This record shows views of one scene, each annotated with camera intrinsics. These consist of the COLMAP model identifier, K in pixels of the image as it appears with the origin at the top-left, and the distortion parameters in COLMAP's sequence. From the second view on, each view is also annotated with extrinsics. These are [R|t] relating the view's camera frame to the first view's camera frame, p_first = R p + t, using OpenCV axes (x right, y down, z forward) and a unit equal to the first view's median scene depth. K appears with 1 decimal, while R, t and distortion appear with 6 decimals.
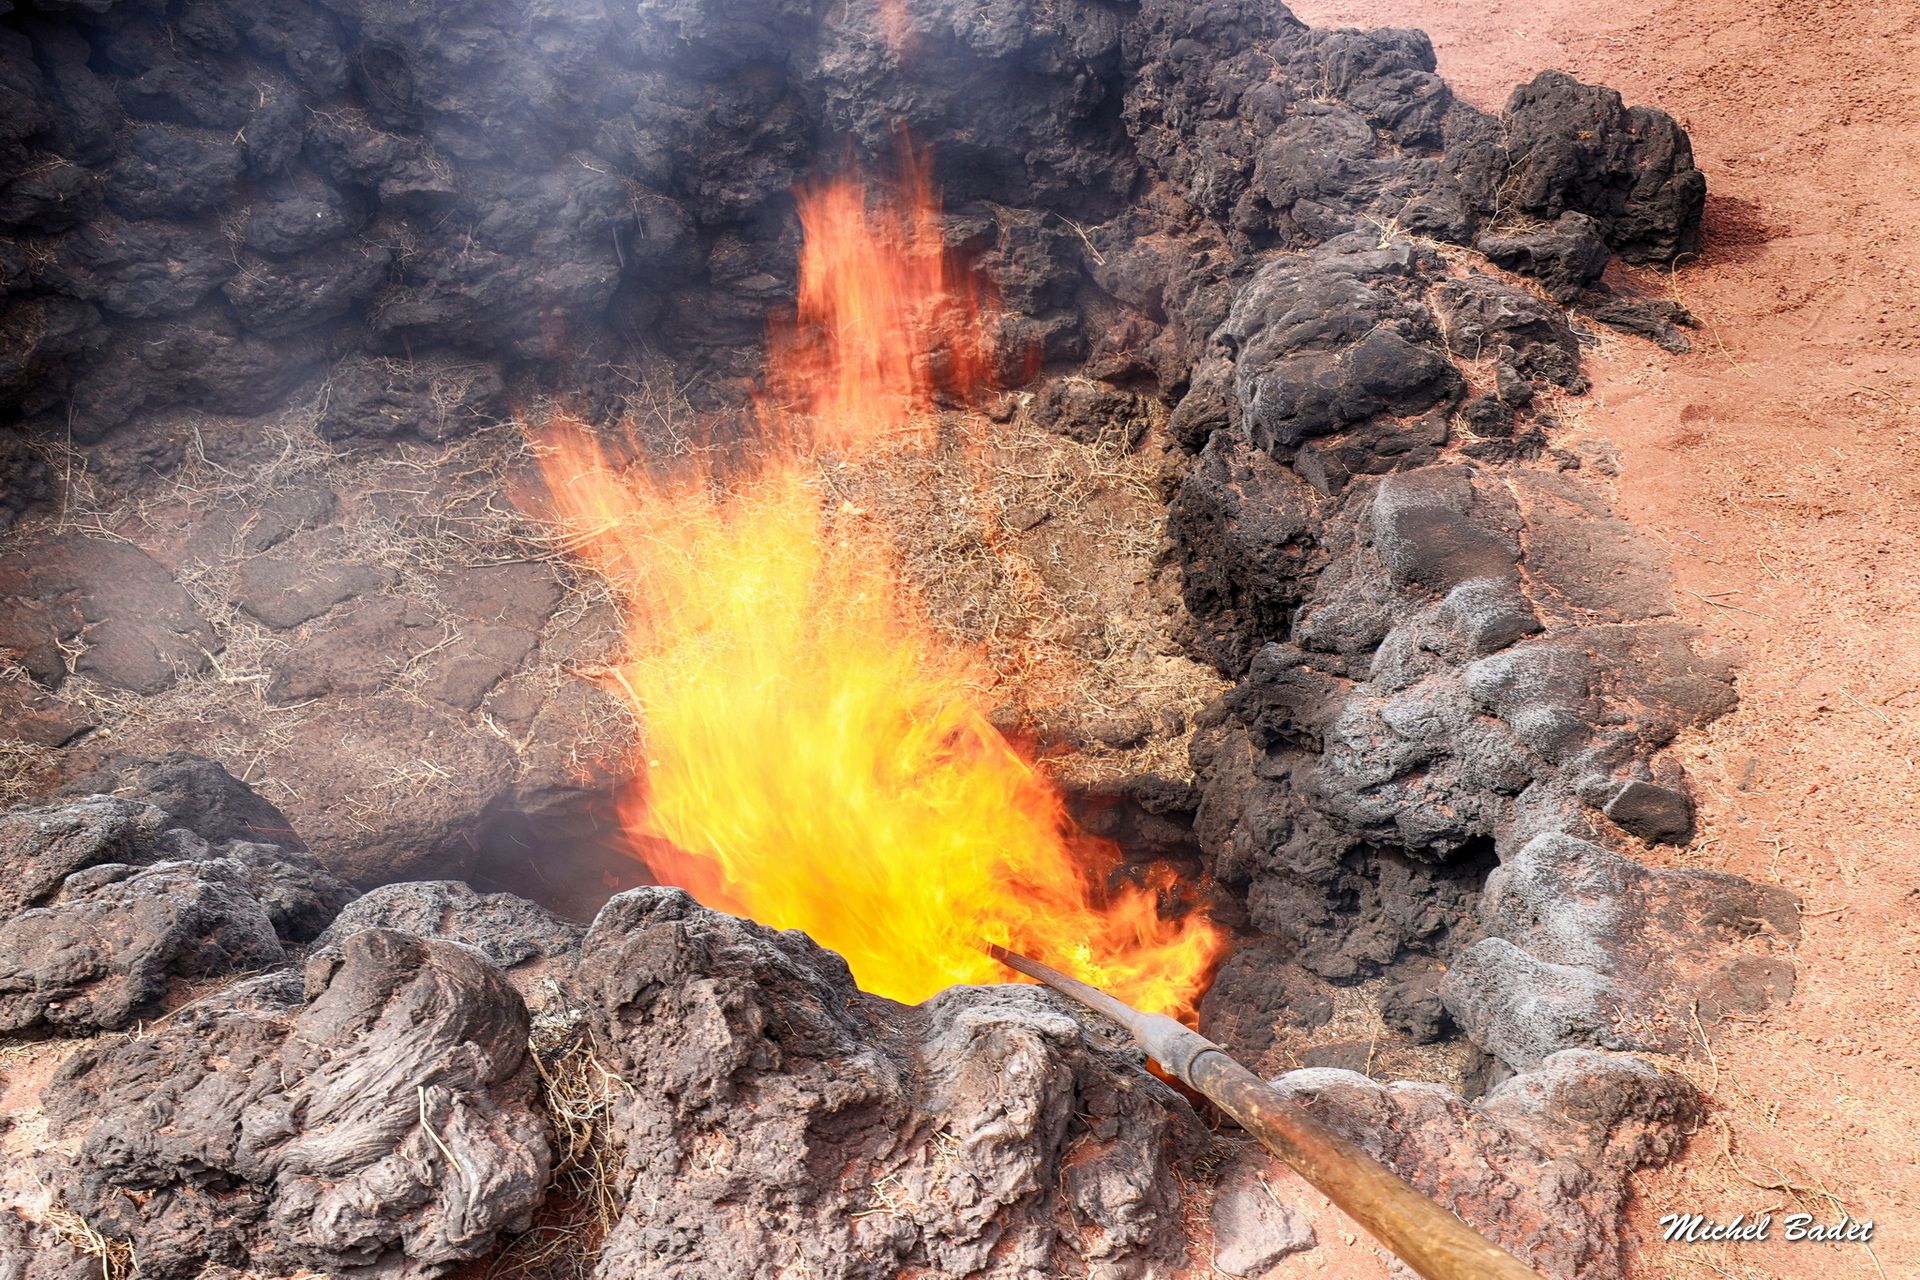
lens RADIAL K [[1777.4, 0, 960.0], [0, 1777.4, 640.0], [0, 0, 1]] dist [-0.007896, 0.004642]
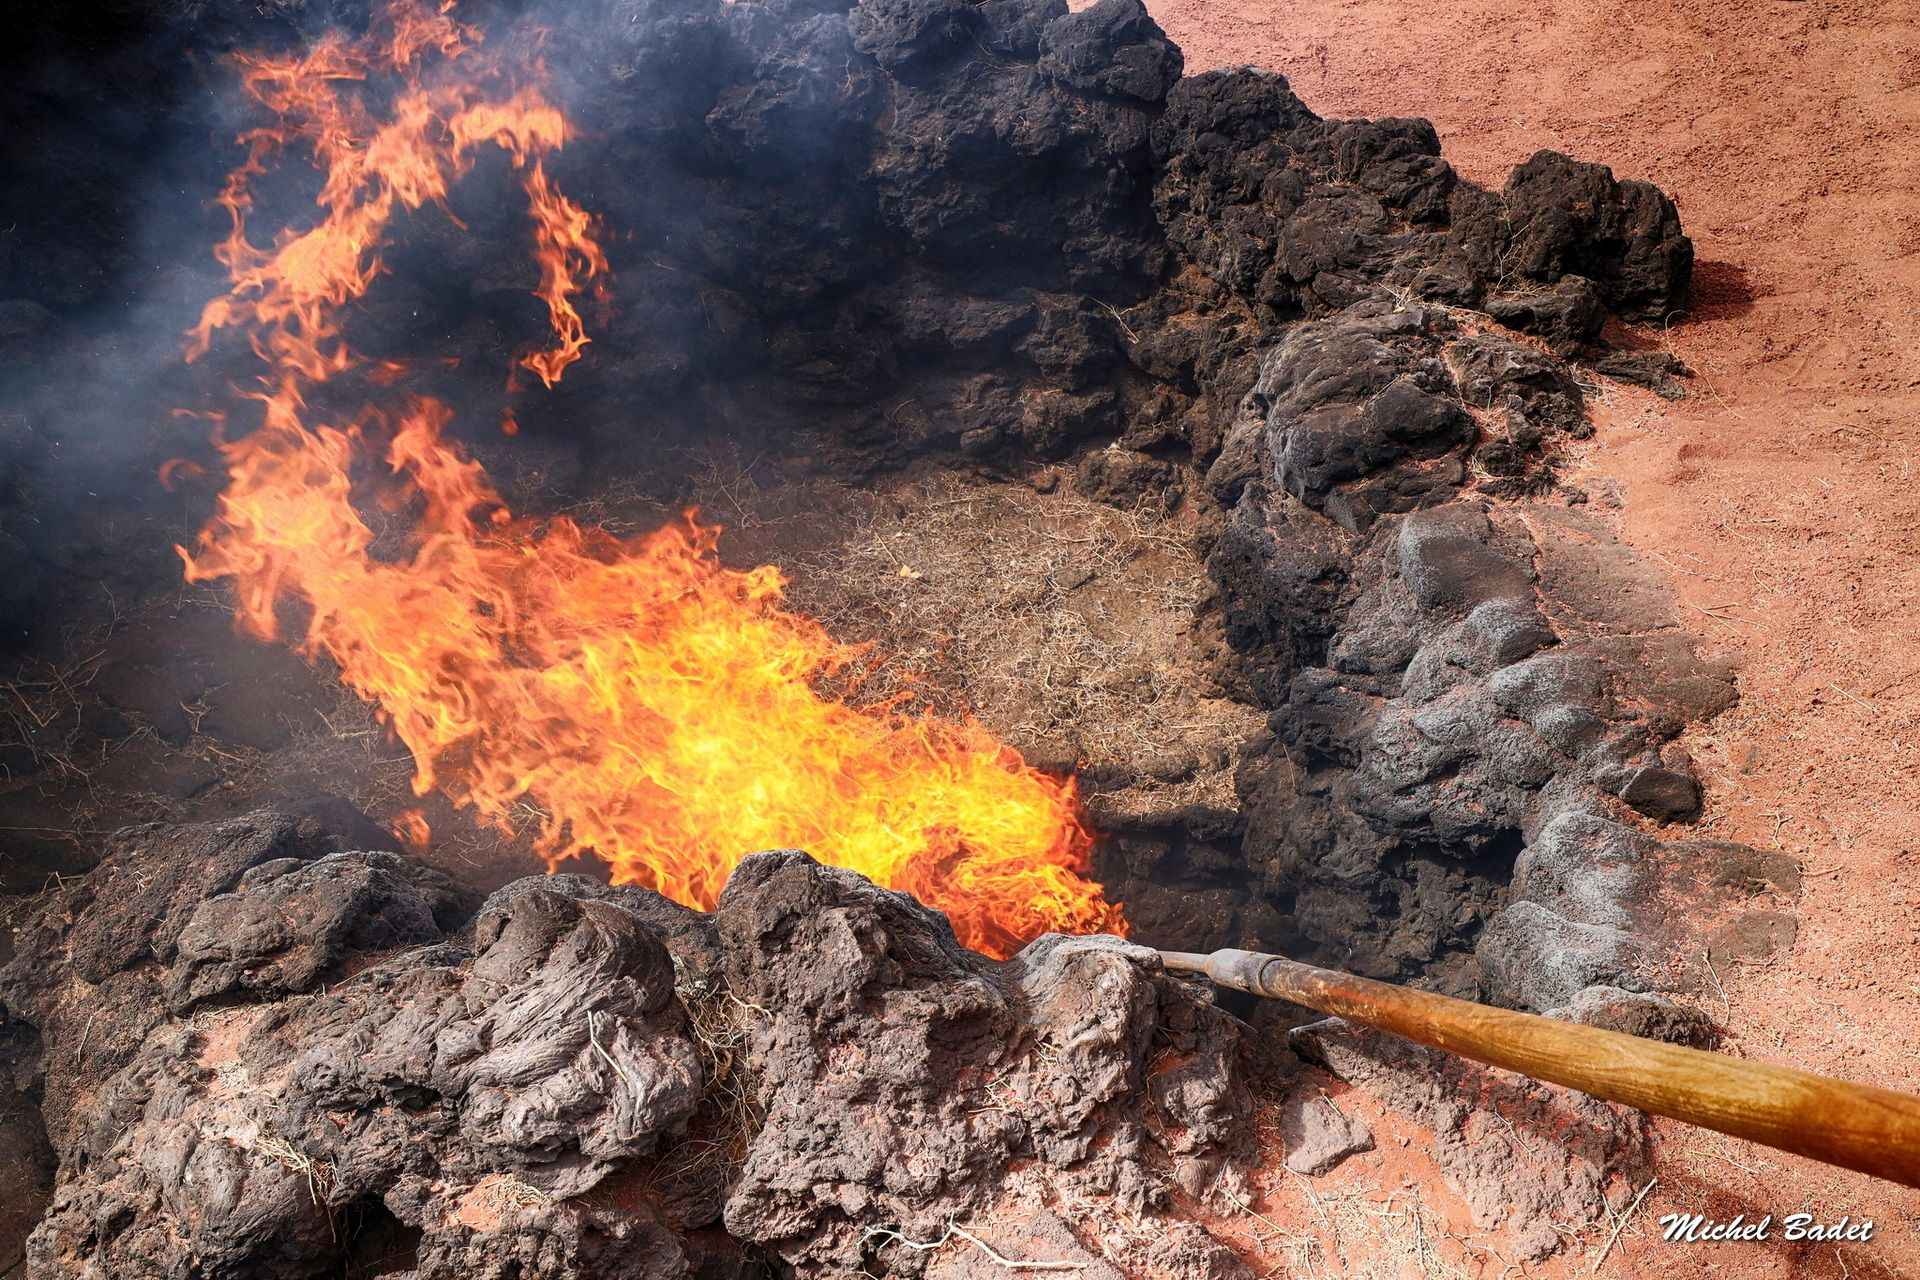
lens RADIAL K [[1777.4, 0, 960.0], [0, 1777.4, 640.0], [0, 0, 1]] dist [-0.007896, 0.004642]
pose [[0.999656, -0.022776, -0.013037, -0.028875], [0.021879, 0.997630, -0.065231, 0.061438], [0.014491, 0.064923, 0.997785, -0.107603]]
